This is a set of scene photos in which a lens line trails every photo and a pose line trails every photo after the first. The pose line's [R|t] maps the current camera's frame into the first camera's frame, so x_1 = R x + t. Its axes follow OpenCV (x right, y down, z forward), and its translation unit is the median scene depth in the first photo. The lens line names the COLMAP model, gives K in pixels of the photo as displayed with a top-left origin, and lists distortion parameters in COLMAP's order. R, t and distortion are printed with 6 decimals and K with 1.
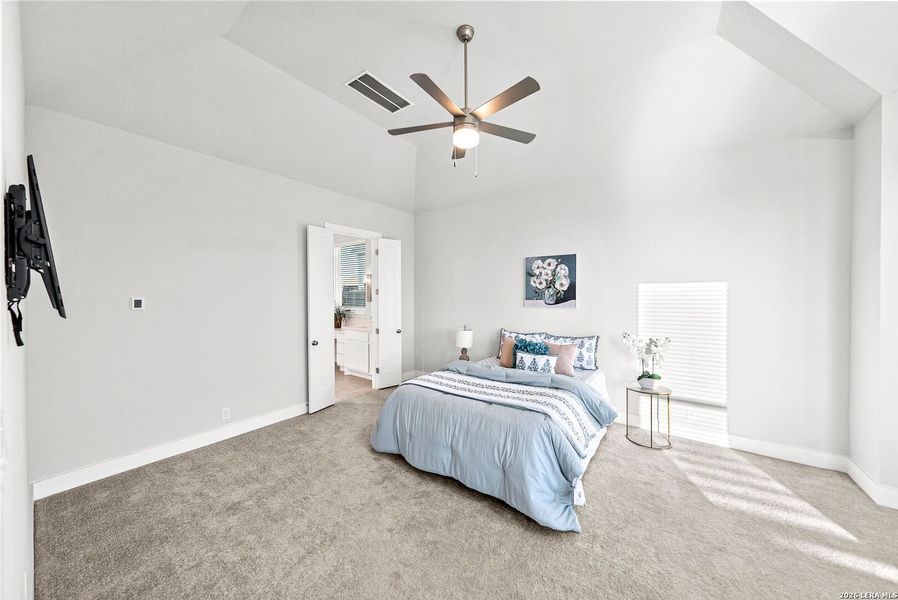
lens RADIAL K [[310.7, 0, 446.7], [0, 310.7, 302.3], [0, 0, 1]] dist [-0.001604, -0.000524]
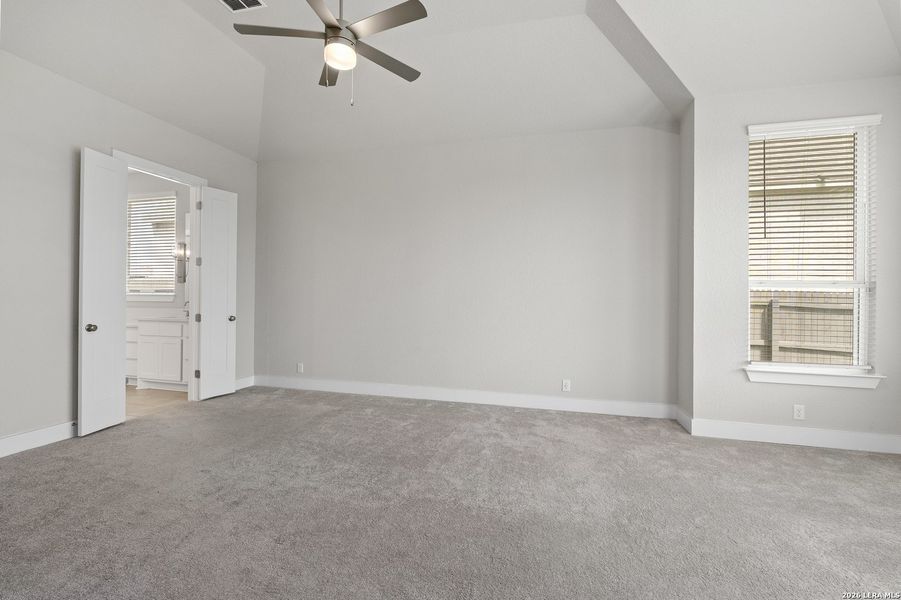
lens RADIAL K [[396.2, 0, 451.3], [0, 396.2, 295.8], [0, 0, 1]] dist [-0.006975, 0.001583]
pose [[0.931767, 0.013131, 0.362818, -0.029604], [-0.006792, 0.999801, -0.018740, 0.106535], [-0.362992, 0.014997, 0.931671, -0.070364]]
